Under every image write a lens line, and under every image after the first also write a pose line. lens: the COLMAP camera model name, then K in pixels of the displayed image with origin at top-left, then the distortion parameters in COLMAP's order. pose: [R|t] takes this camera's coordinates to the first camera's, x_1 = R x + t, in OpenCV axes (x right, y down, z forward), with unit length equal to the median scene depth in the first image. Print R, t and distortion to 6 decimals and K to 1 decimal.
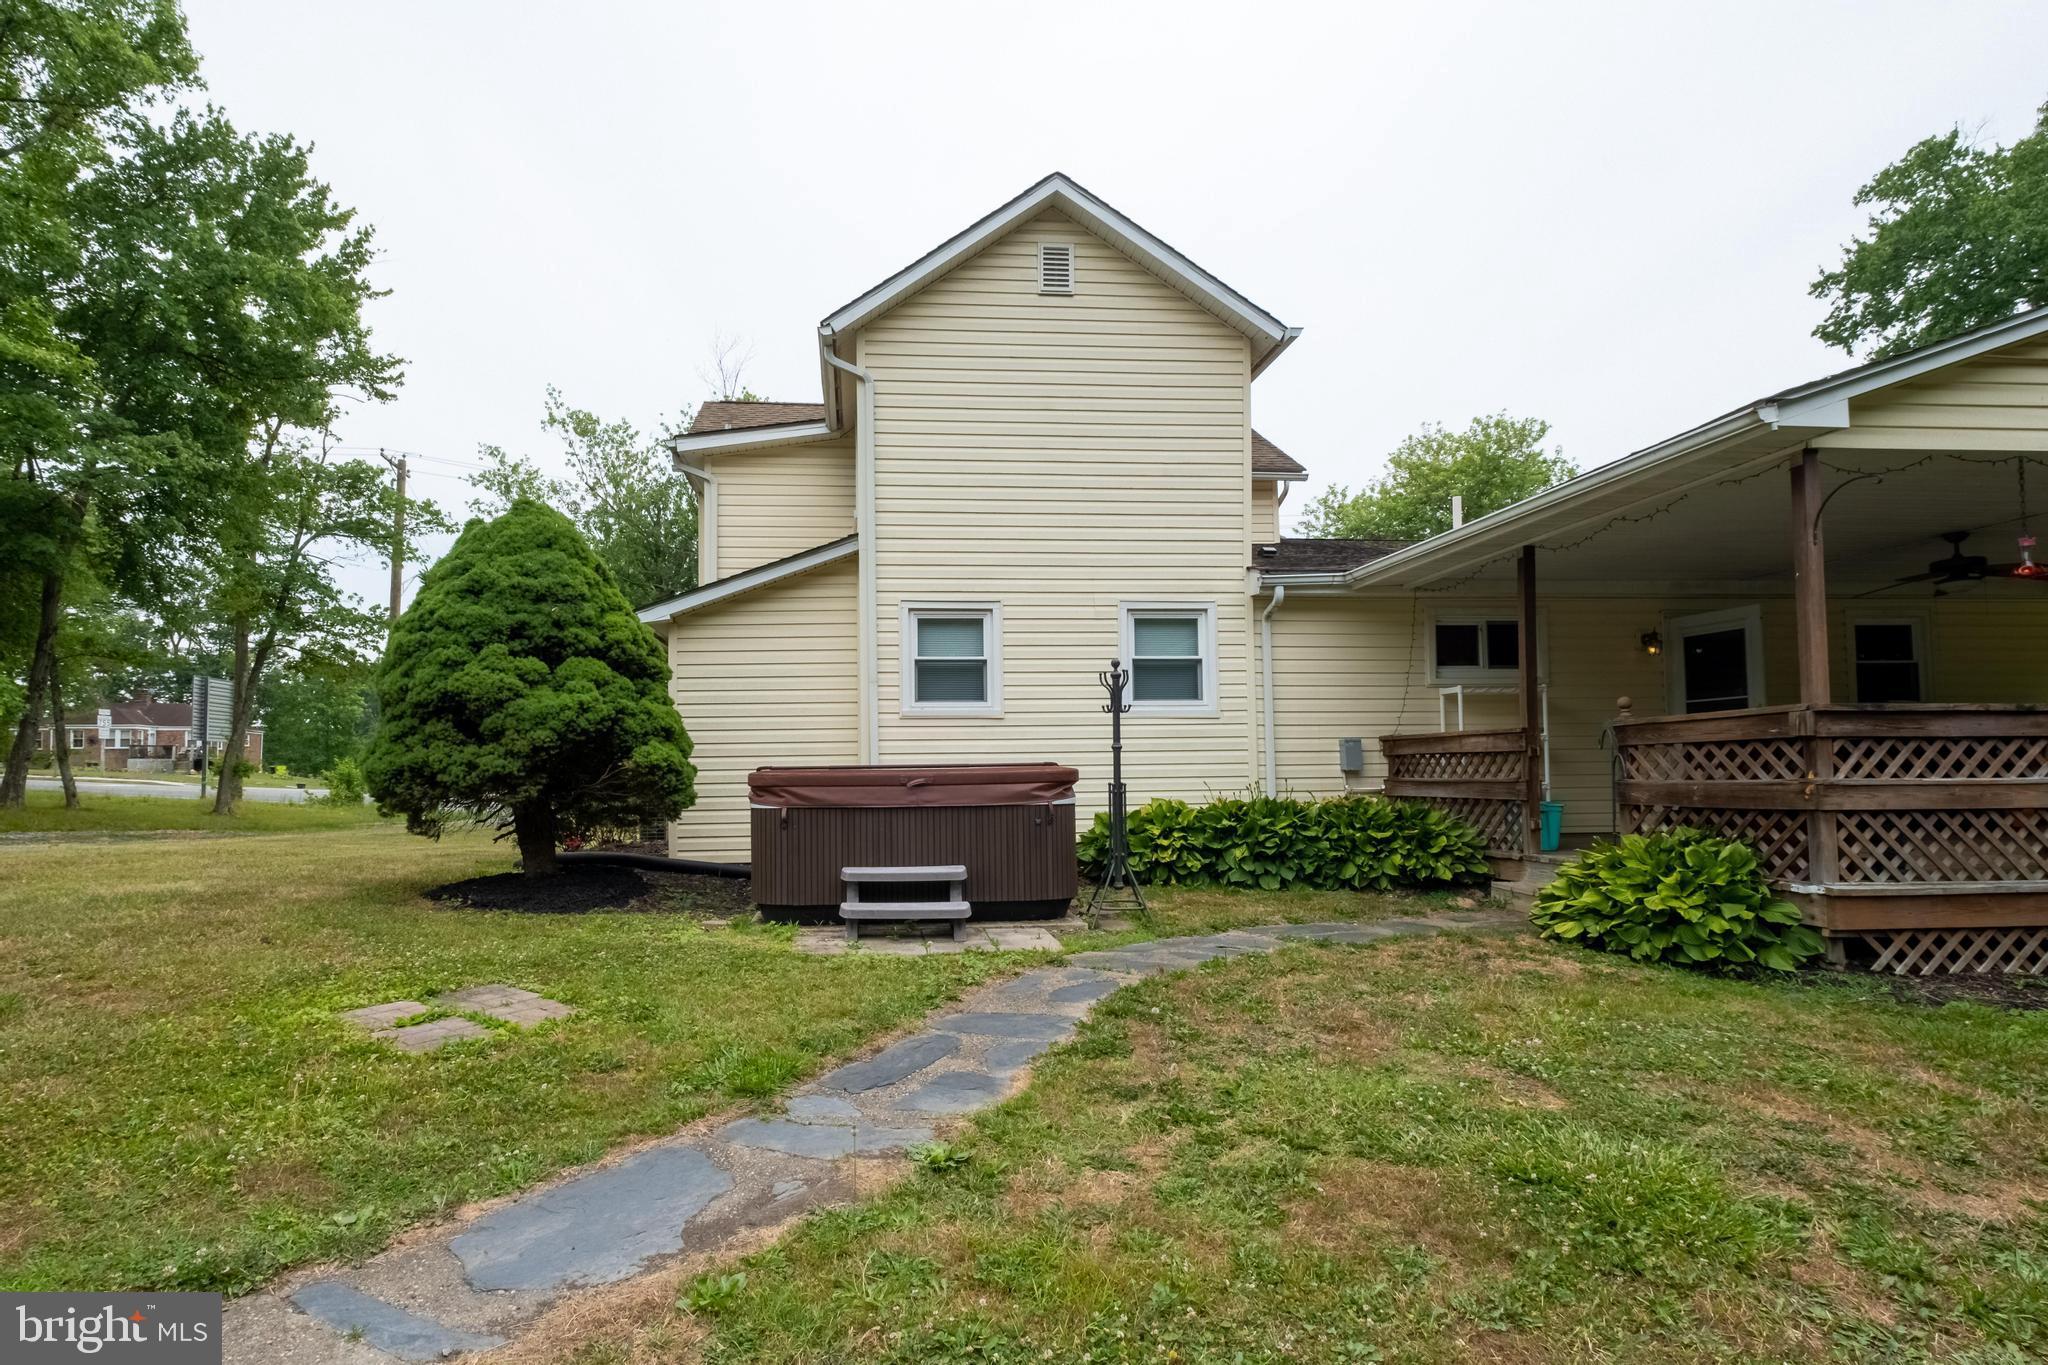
lens RADIAL K [[1008.2, 0, 924.1], [0, 1008.2, 735.5], [0, 0, 1]] dist [-0.002292, -0.000027]
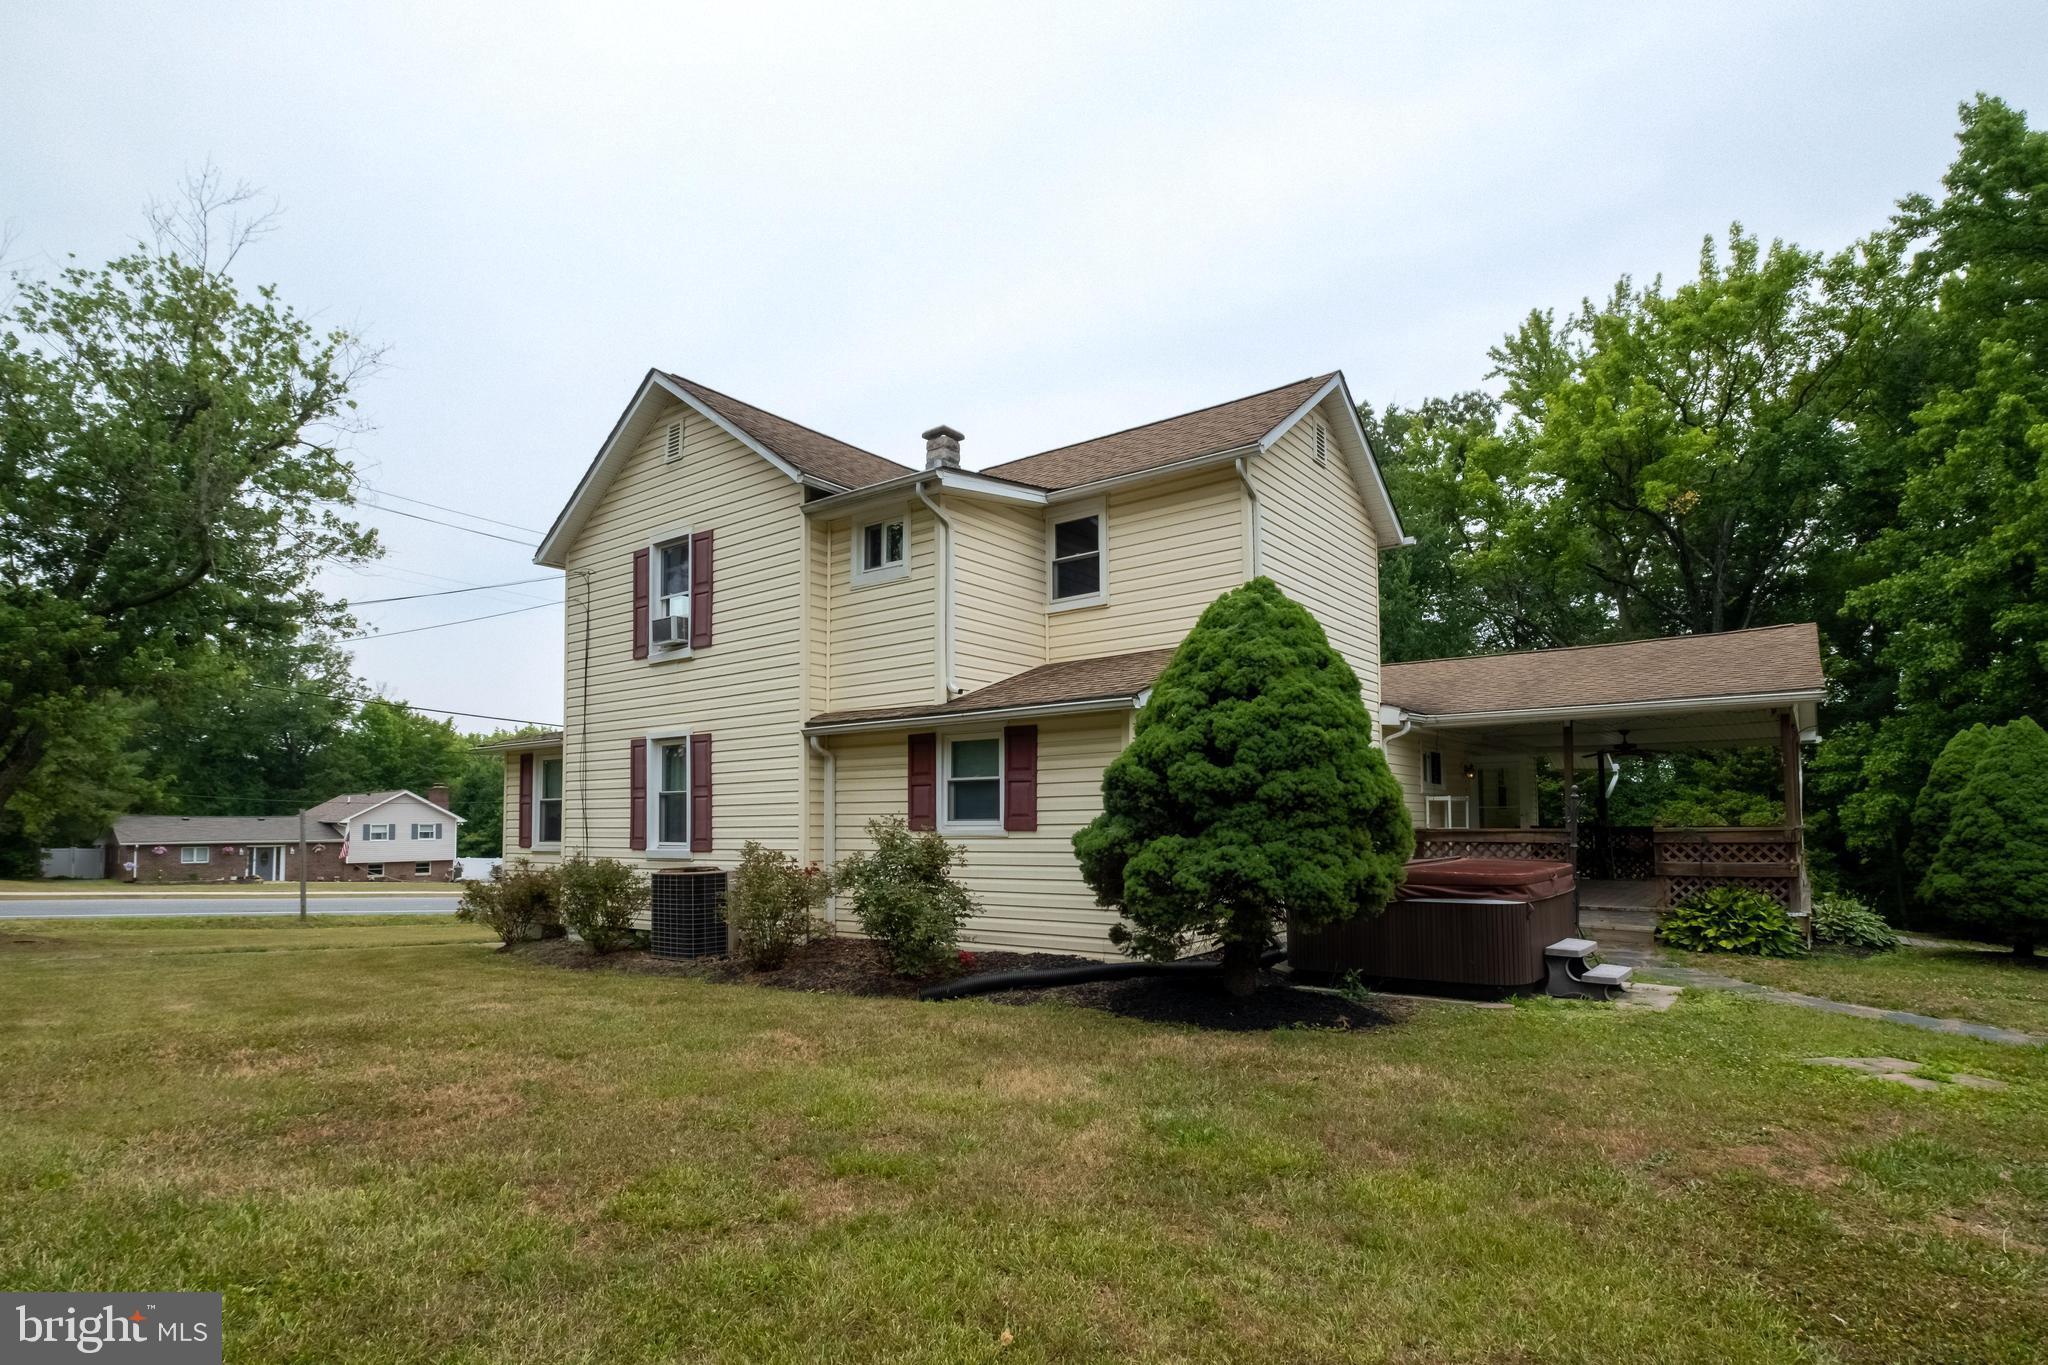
lens RADIAL K [[1022.6, 0, 1081.6], [0, 1022.6, 770.9], [0, 0, 1]] dist [-0.001248, -0.001183]
pose [[0.639327, 0.042690, 0.767749, -1.013448], [-0.027713, 0.999088, -0.032476, -0.022270], [-0.768436, -0.000514, 0.639927, 0.449877]]
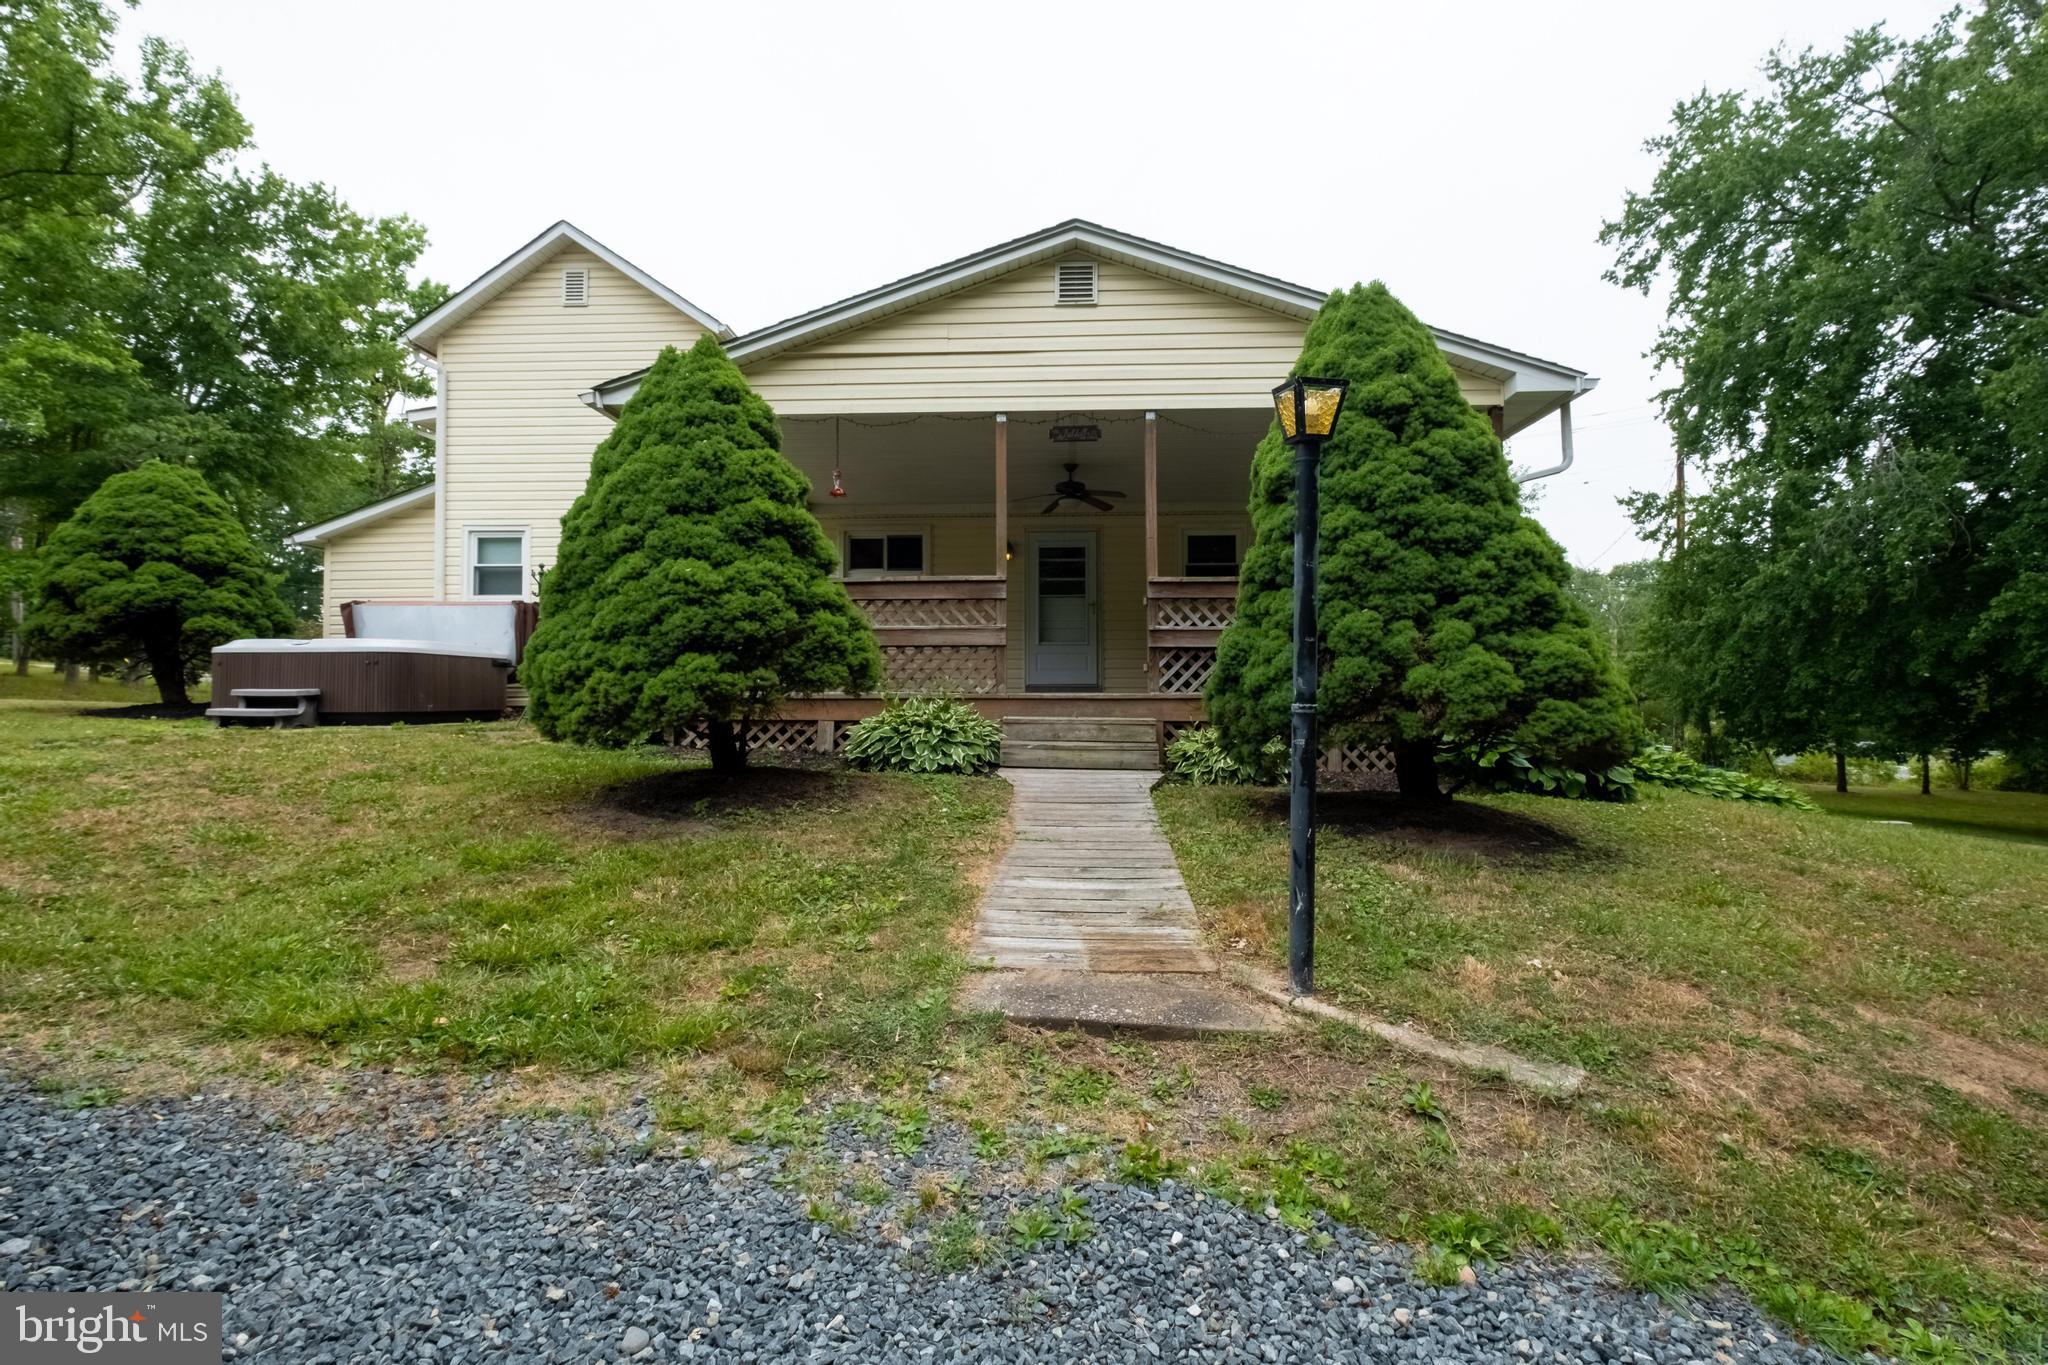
lens RADIAL K [[916.7, 0, 1011.7], [0, 916.7, 682.0], [0, 0, 1]] dist [-0.001901, 0.000653]
pose [[0.992623, 0.009054, -0.120903, 0.924849], [-0.005938, 0.999642, 0.026104, 0.052335], [0.121096, -0.025194, 0.992321, -0.215880]]
